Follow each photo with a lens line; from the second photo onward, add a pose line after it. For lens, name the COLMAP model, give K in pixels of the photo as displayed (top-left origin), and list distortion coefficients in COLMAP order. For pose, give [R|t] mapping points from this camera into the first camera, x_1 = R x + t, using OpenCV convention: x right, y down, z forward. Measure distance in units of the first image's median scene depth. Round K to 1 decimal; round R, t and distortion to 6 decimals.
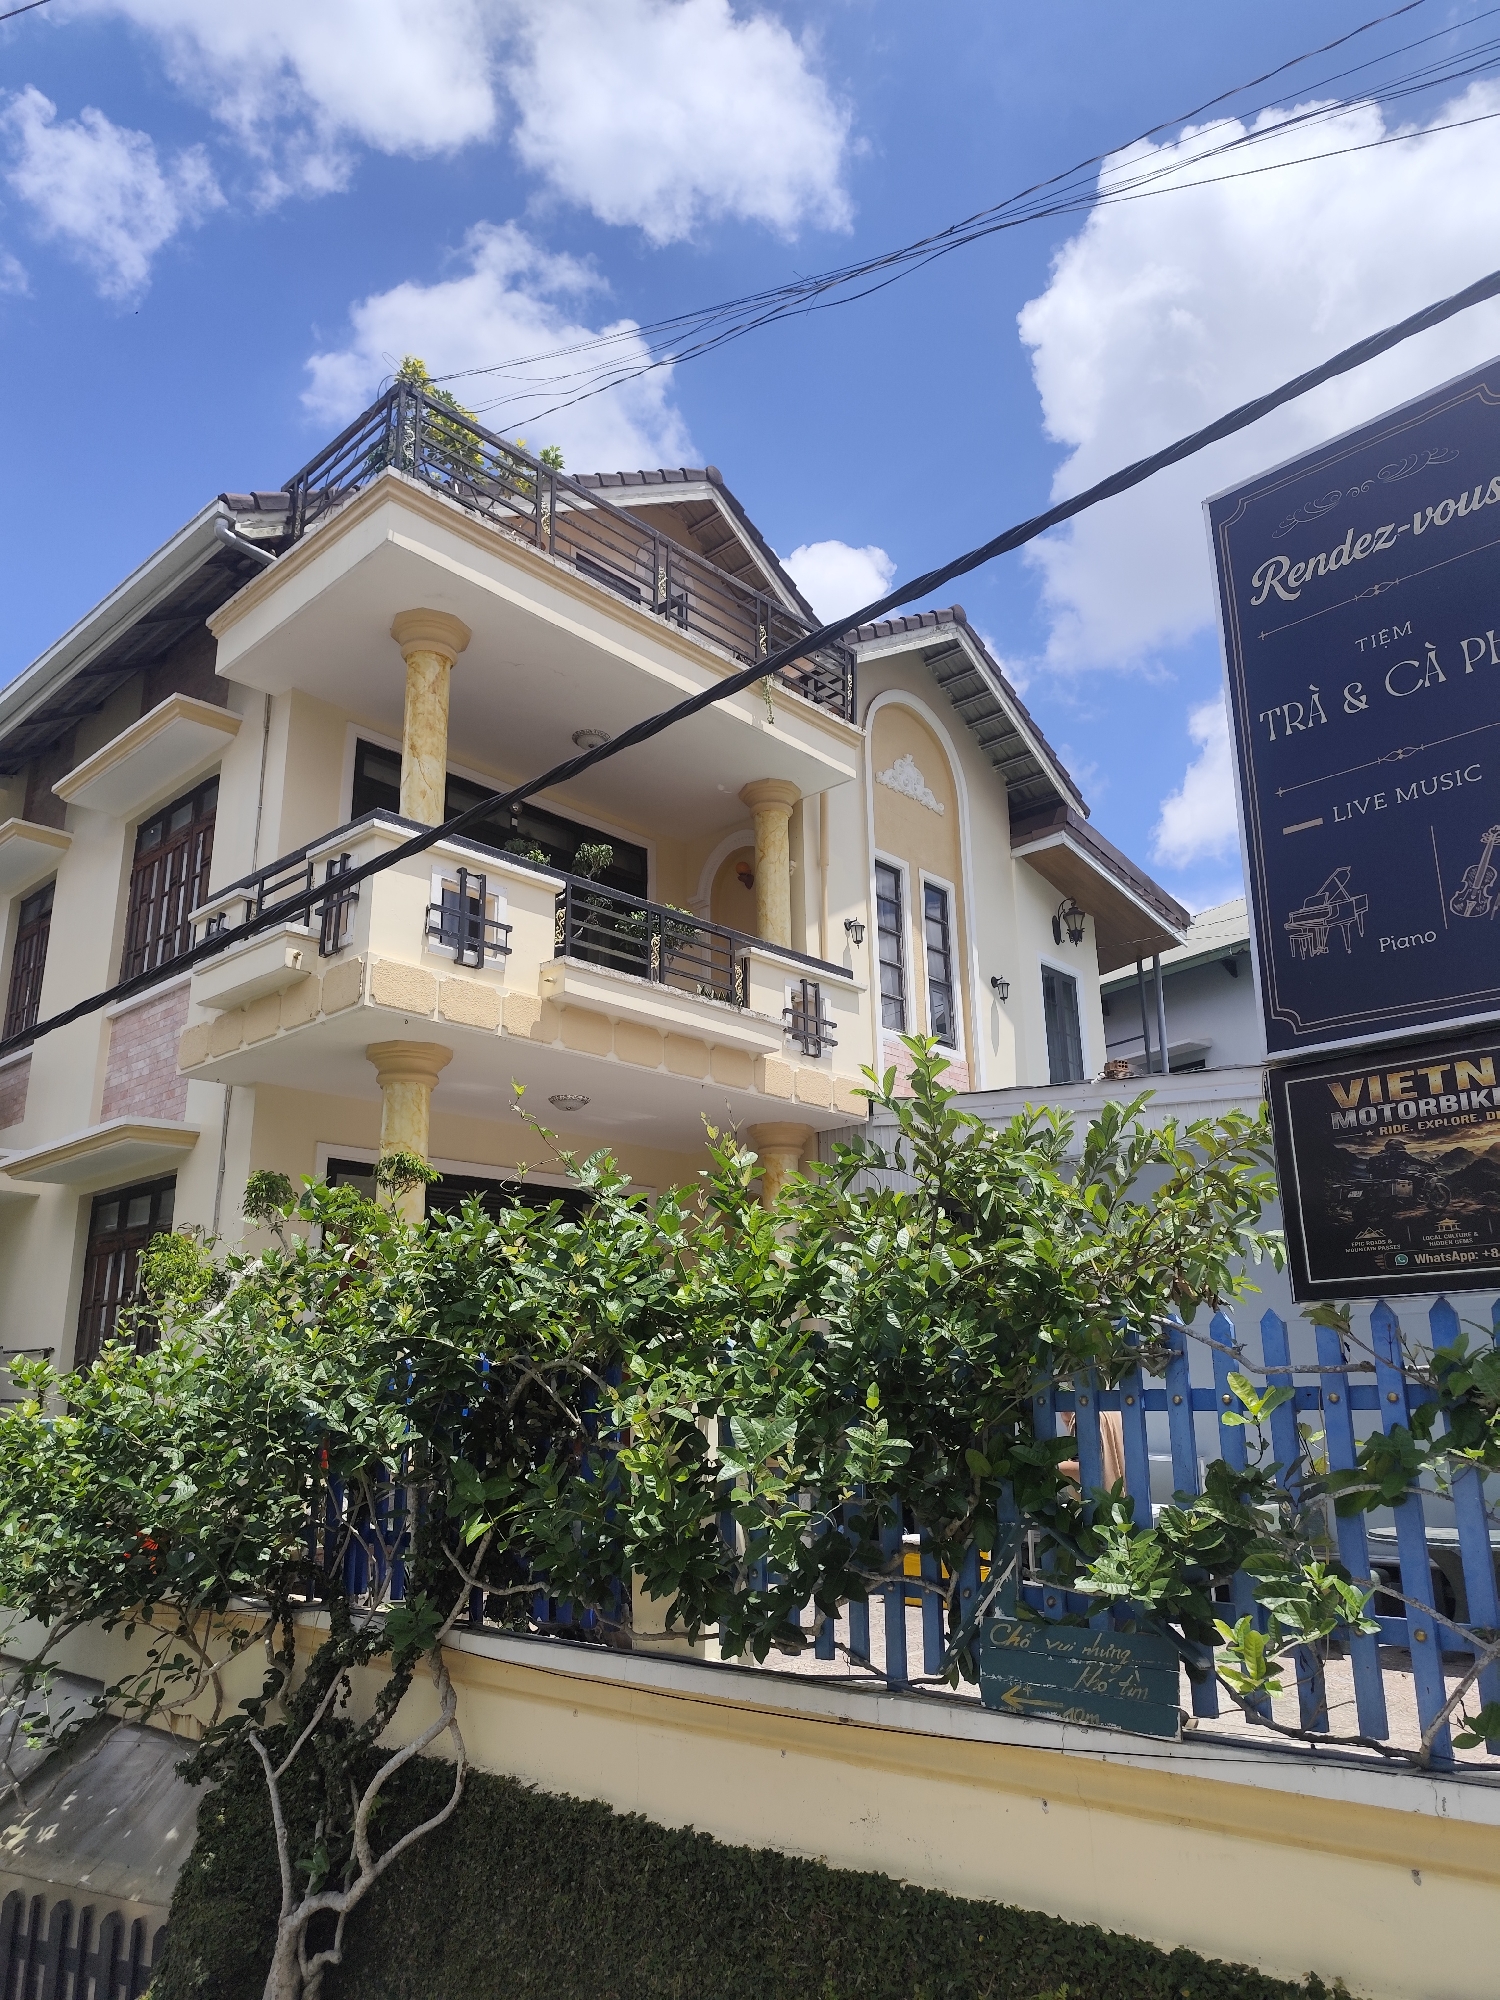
lens RADIAL K [[1369.3, 0, 750.0], [0, 1369.3, 1000.0], [0, 0, 1]] dist [0.025482, -0.031185]
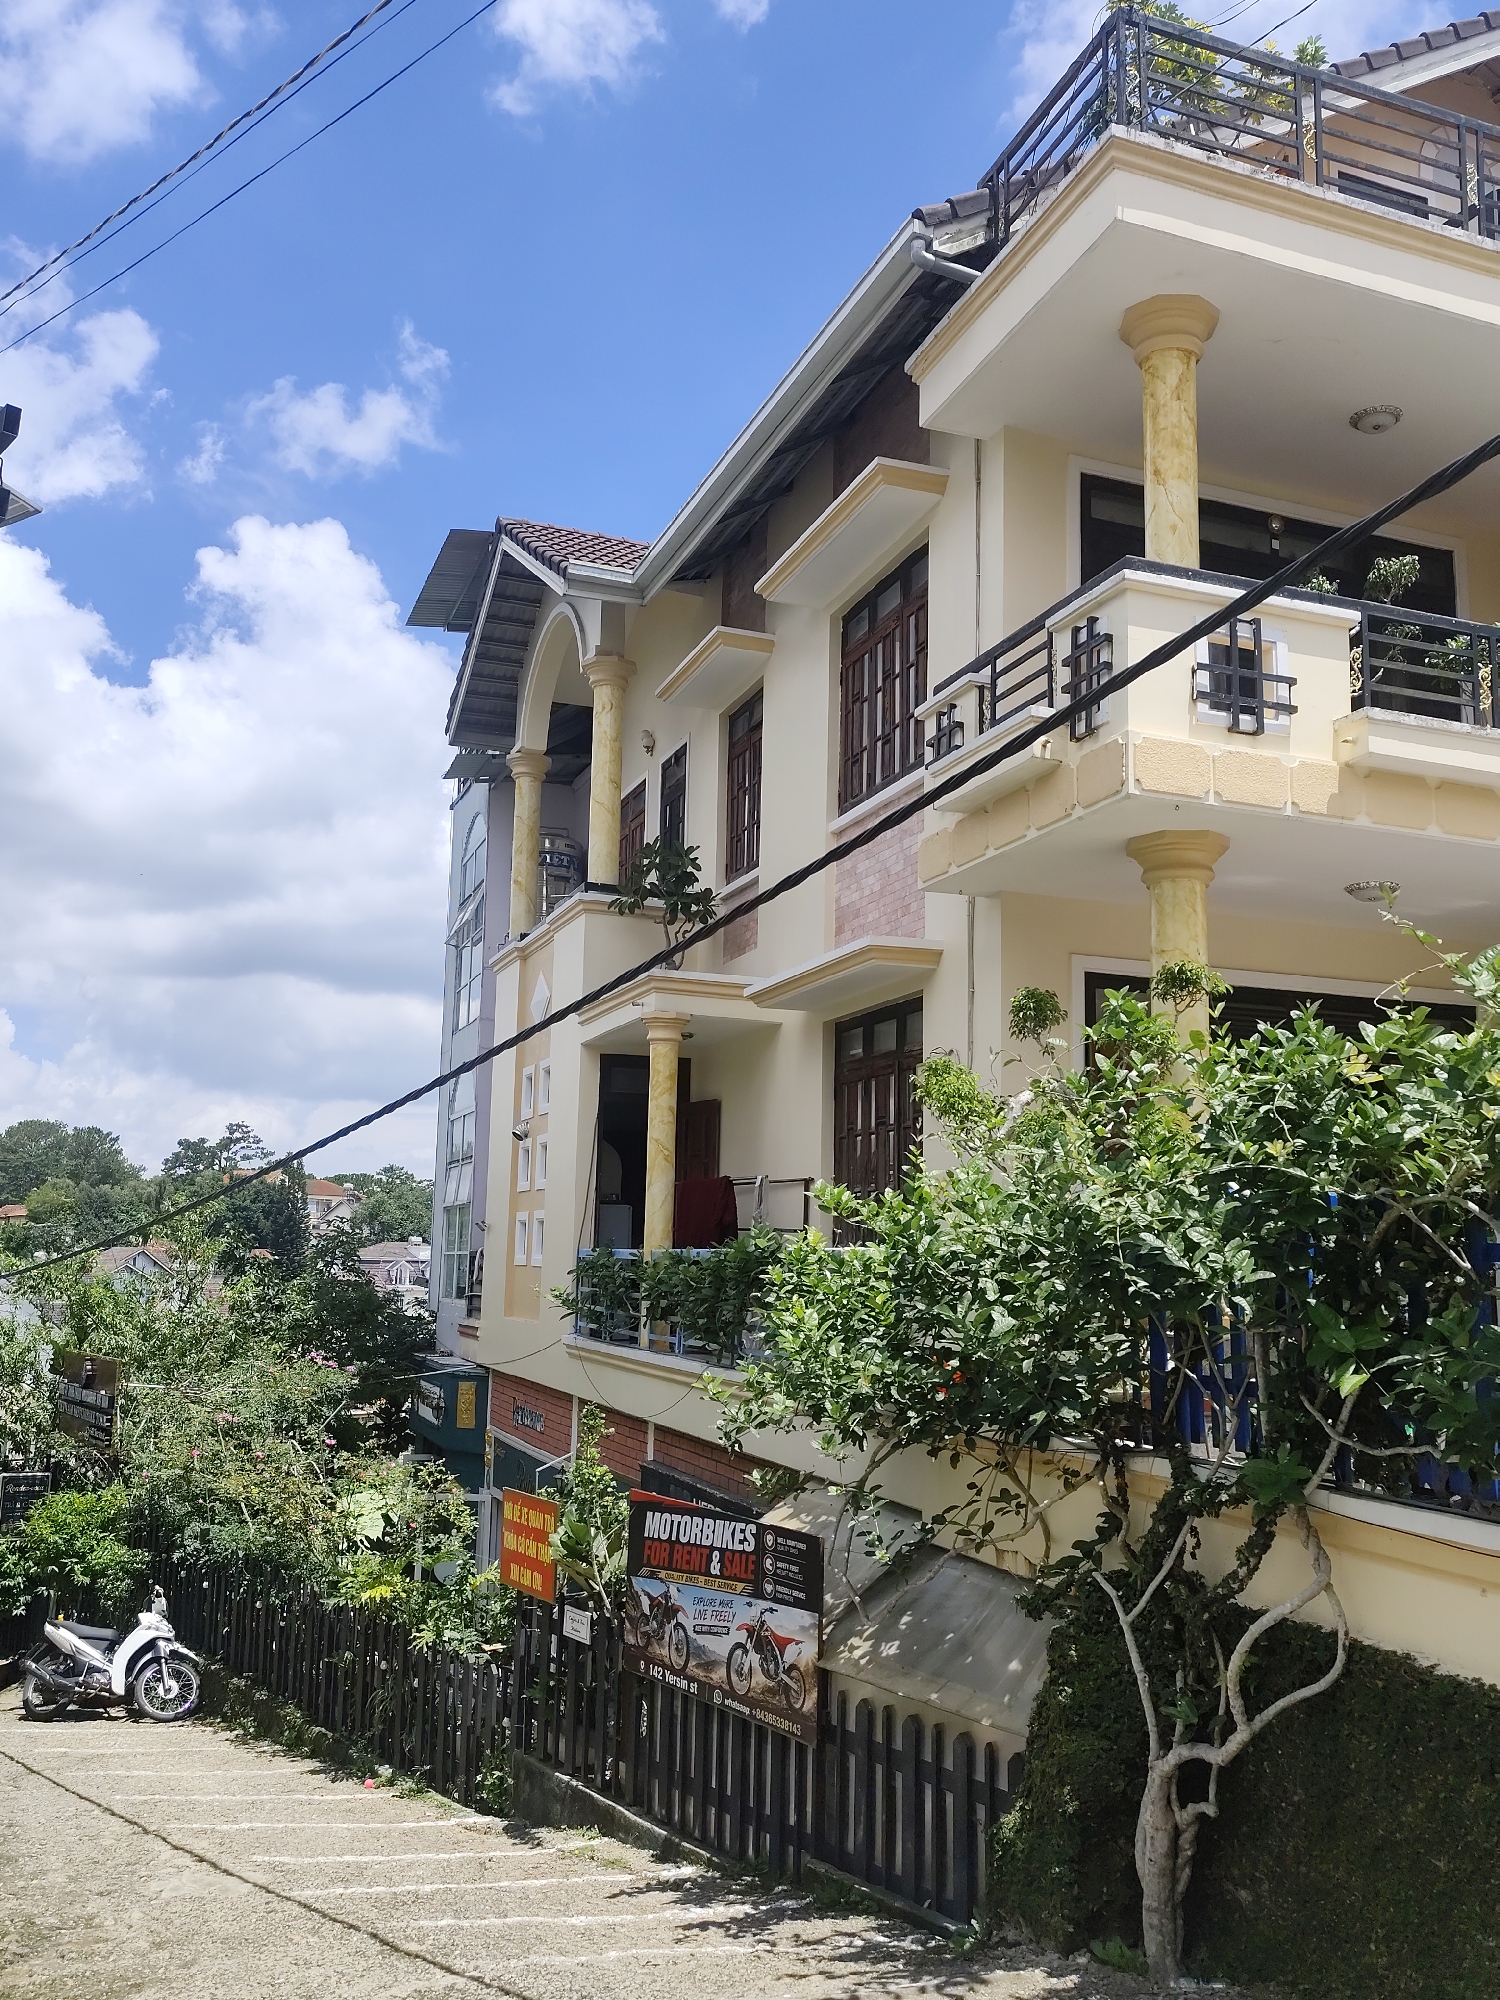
lens RADIAL K [[1655.1, 0, 750.0], [0, 1655.1, 1000.0], [0, 0, 1]] dist [0.051420, -0.072993]
pose [[0.894801, -0.035879, -0.445022, -0.033393], [0.094668, 0.989348, 0.110584, -0.005214], [0.436314, -0.141080, 0.888666, -0.044922]]
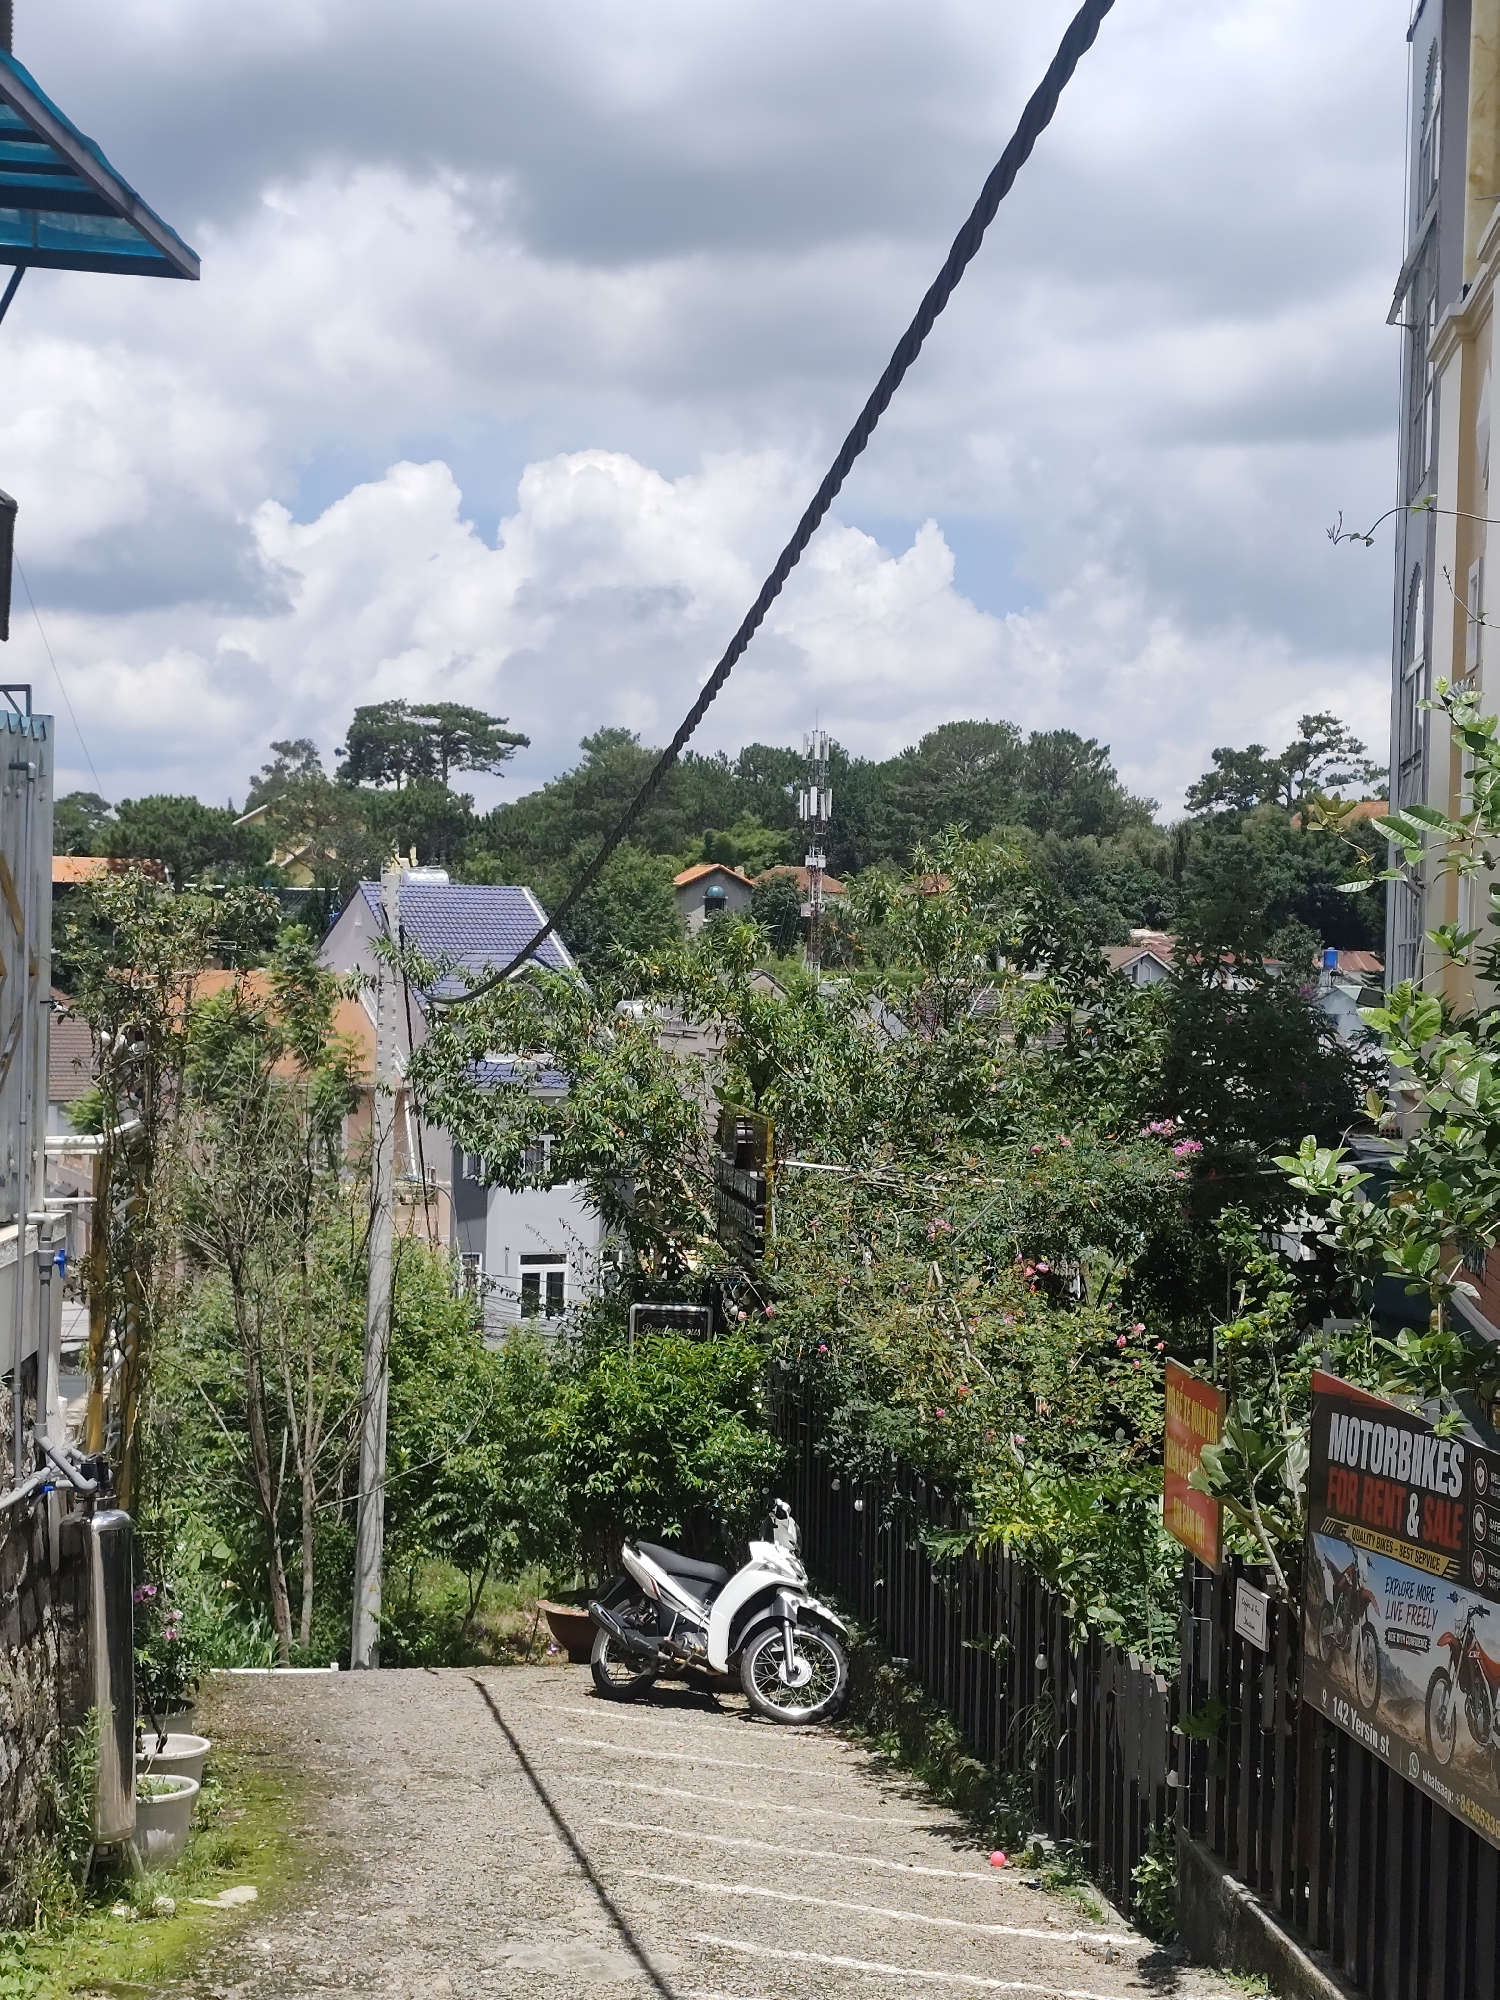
lens RADIAL K [[3254.2, 0, 750.0], [0, 3254.2, 1000.0], [0, 0, 1]] dist [0.175041, -0.715054]
pose [[0.574258, 0.043348, -0.817526, 0.182992], [0.201968, 0.960231, 0.192784, 0.054431], [0.793371, -0.275821, 0.542665, 0.127879]]
